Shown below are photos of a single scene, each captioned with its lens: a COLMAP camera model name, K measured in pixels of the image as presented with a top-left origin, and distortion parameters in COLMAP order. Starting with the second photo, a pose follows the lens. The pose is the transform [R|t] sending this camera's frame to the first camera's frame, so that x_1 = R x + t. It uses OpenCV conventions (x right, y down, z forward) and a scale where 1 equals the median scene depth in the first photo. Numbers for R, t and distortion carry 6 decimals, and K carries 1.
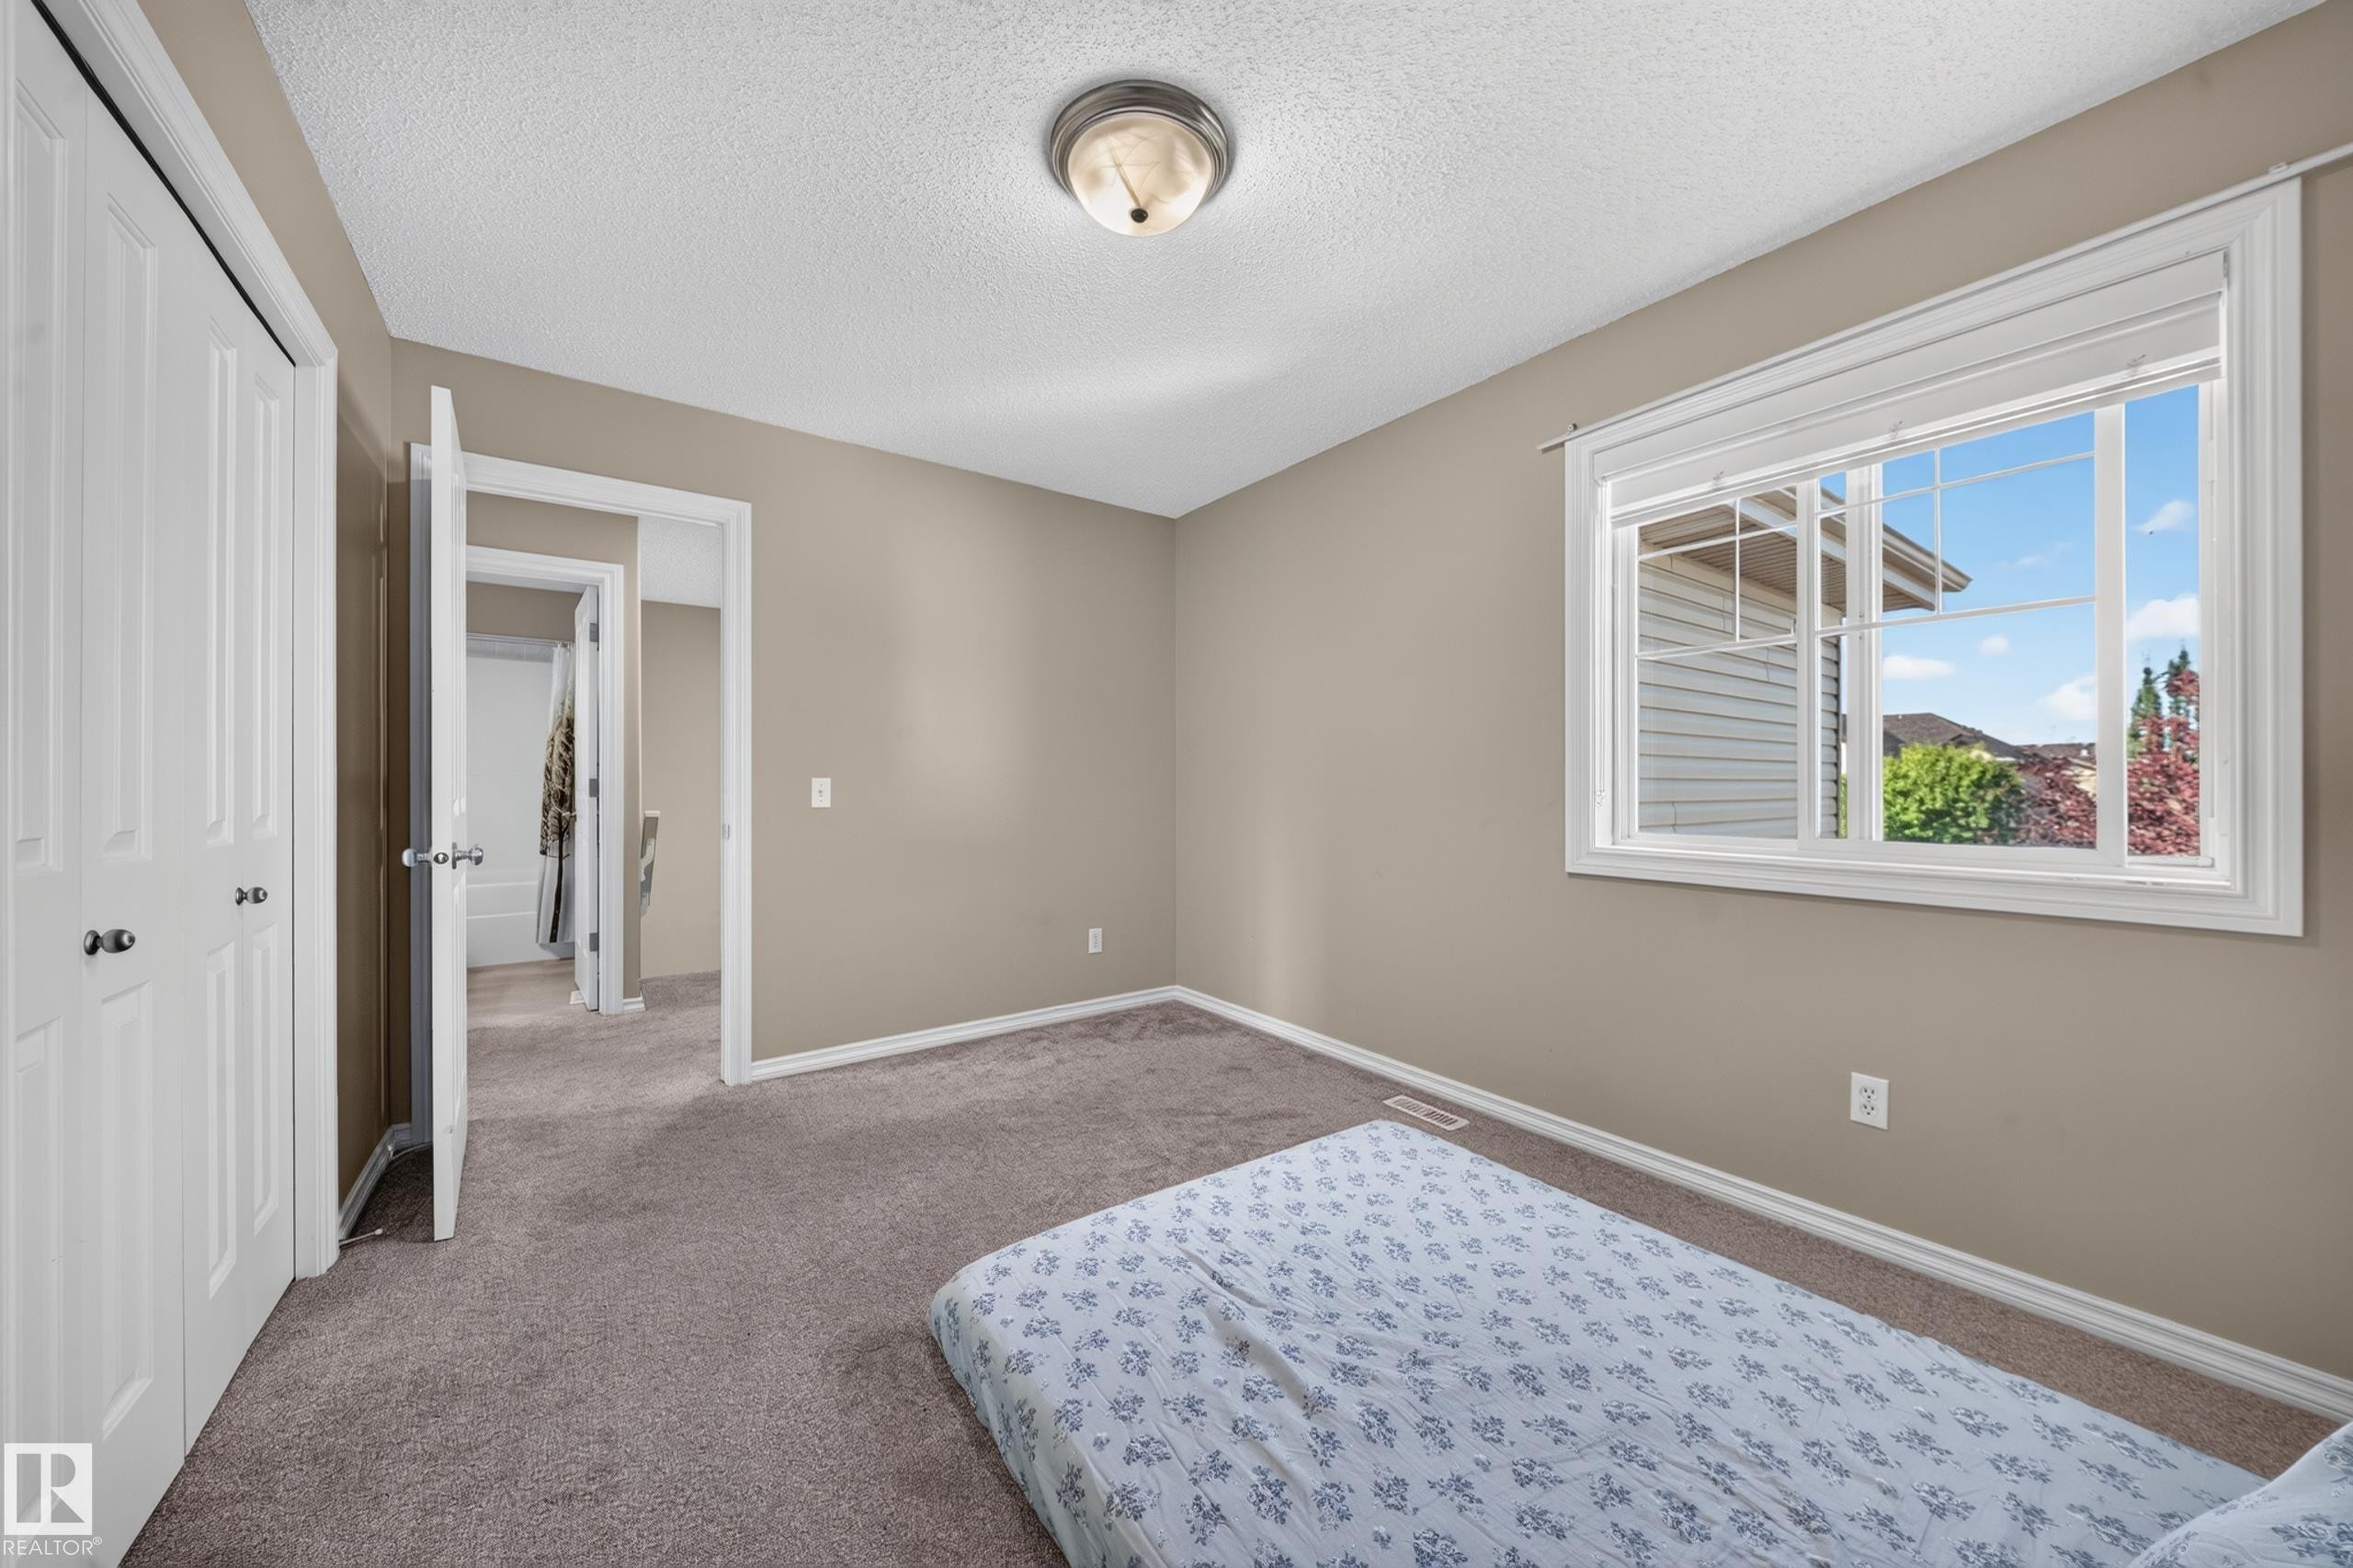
lens RADIAL K [[811.4, 0, 1165.4], [0, 811.4, 785.3], [0, 0, 1]] dist [-0.000365, -0.000050]
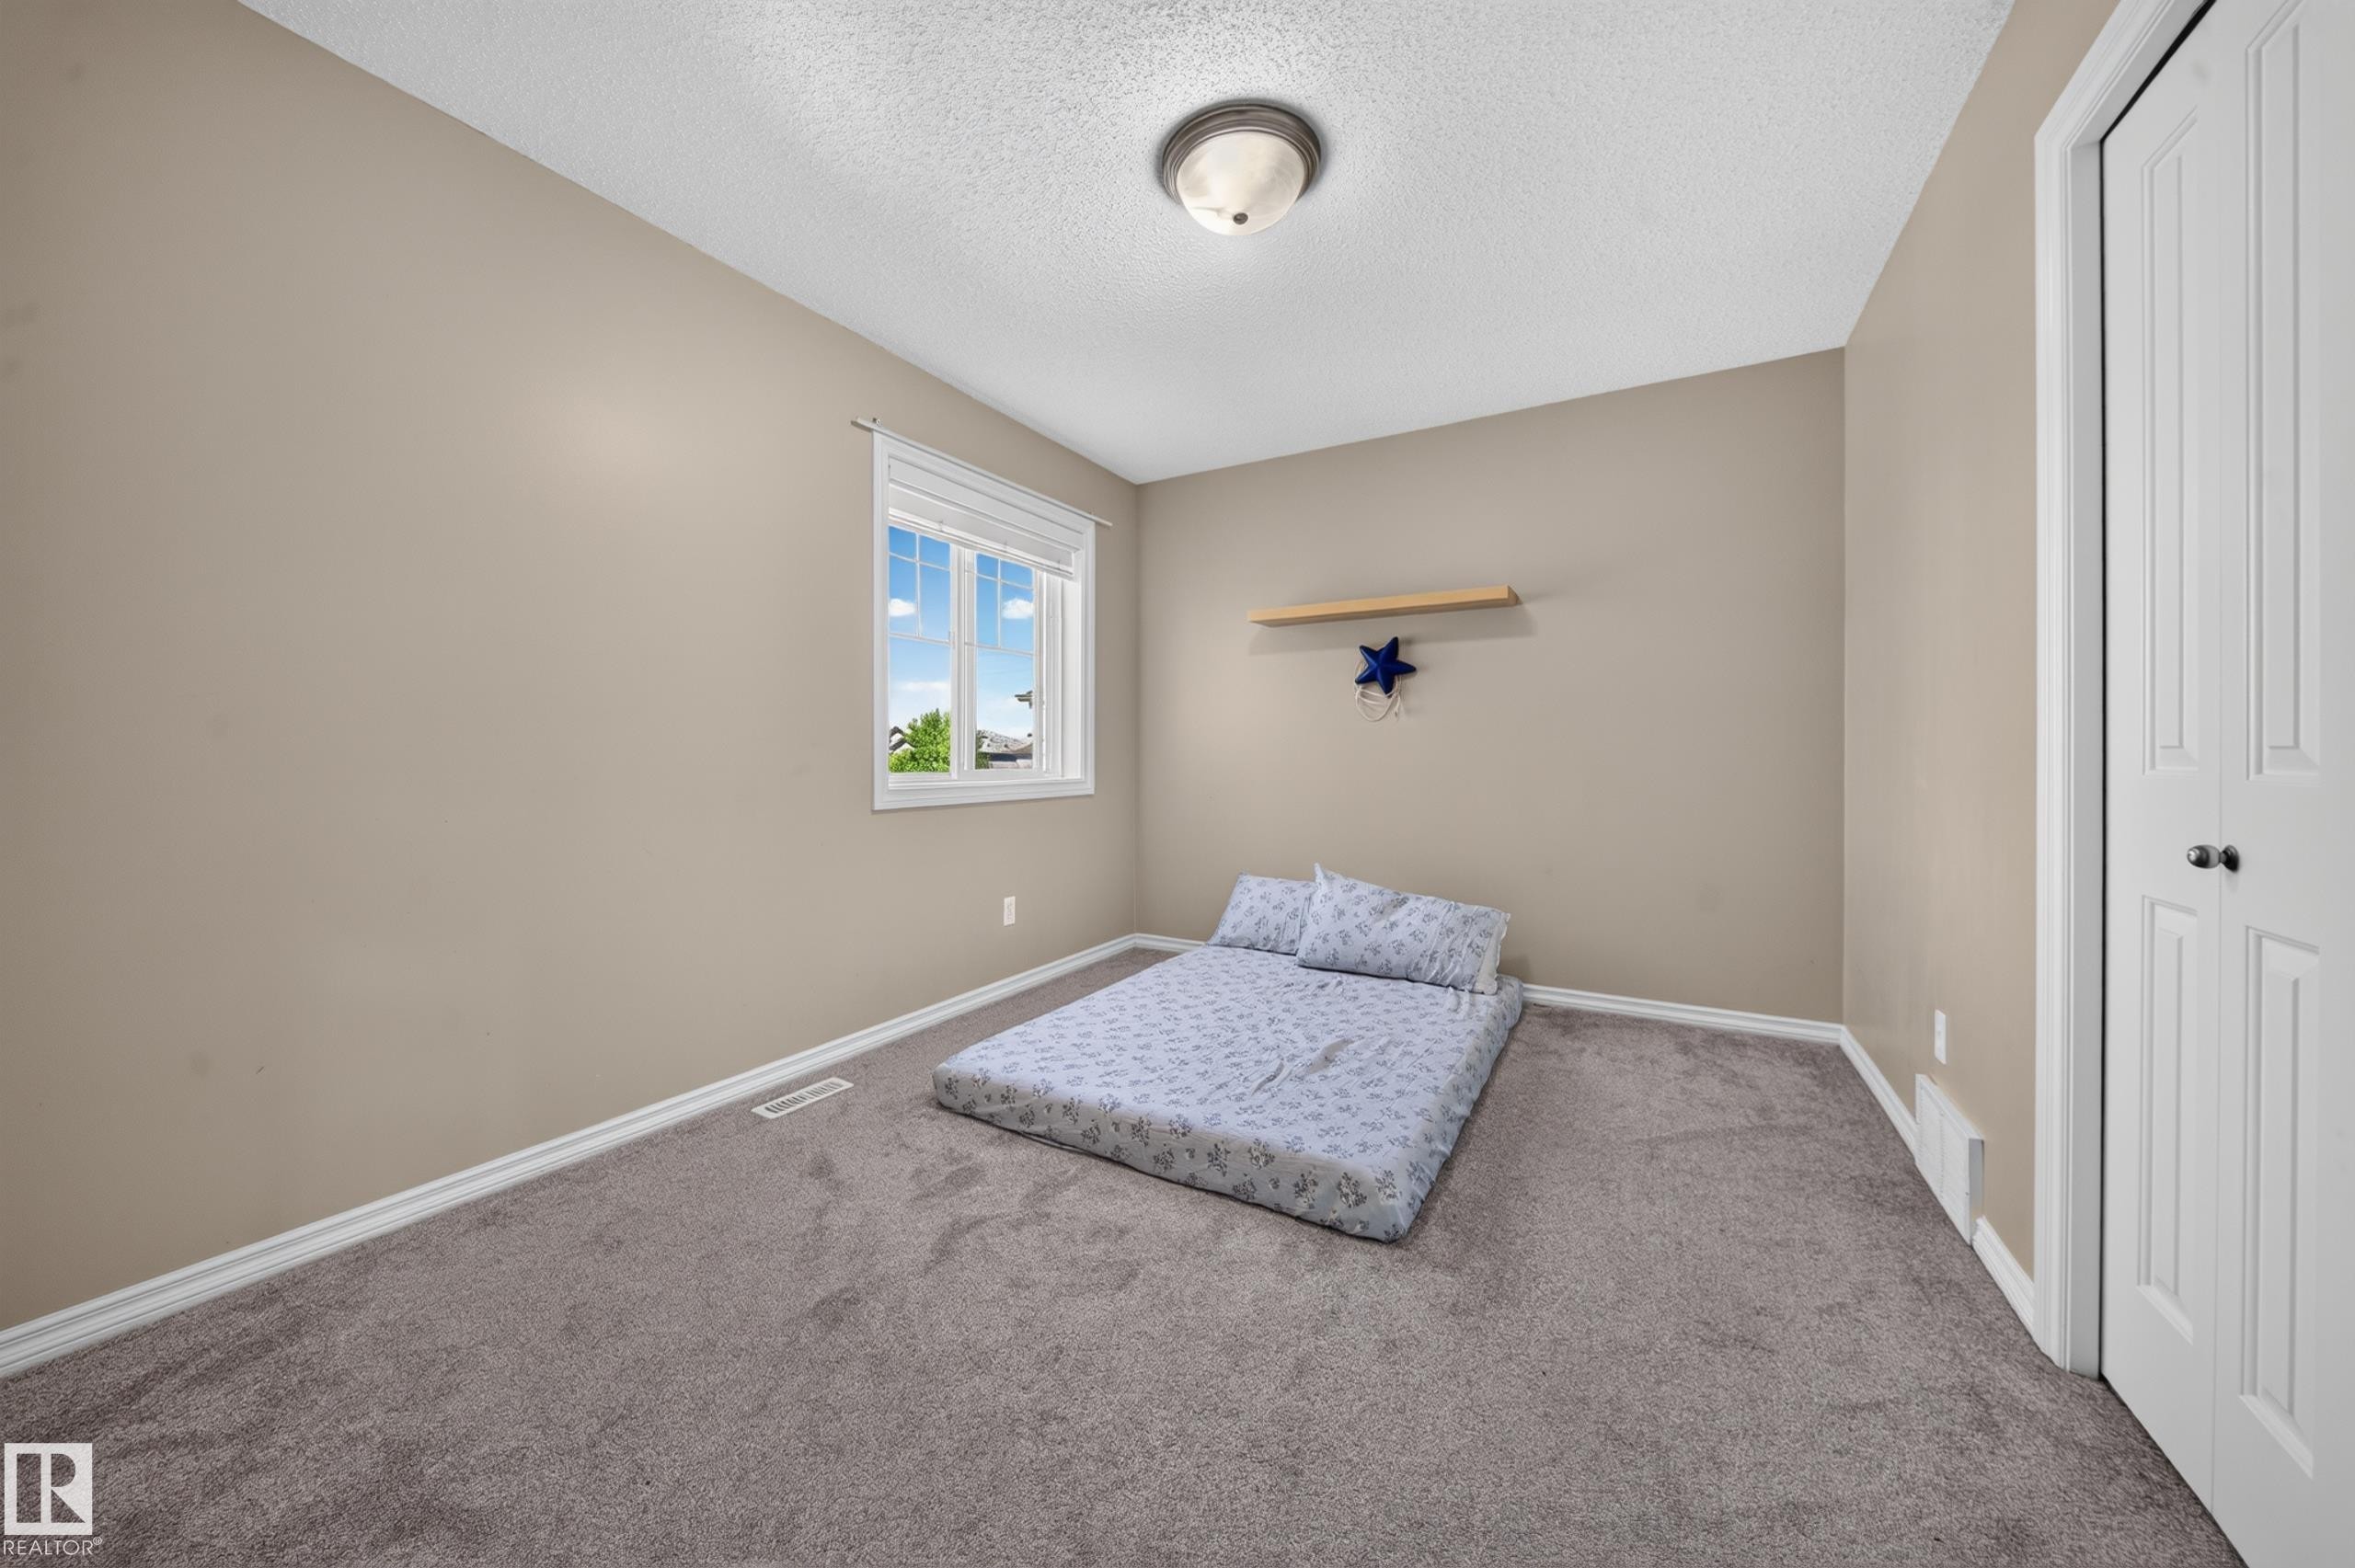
lens RADIAL K [[812.0, 0, 1168.2], [0, 812.0, 760.2], [0, 0, 1]] dist [-0.000365, -0.000050]
pose [[-0.415874, -0.007597, 0.909390, -0.968095], [-0.000964, 0.999968, 0.007913, 0.036563], [-0.909422, 0.002415, -0.415868, 1.484042]]
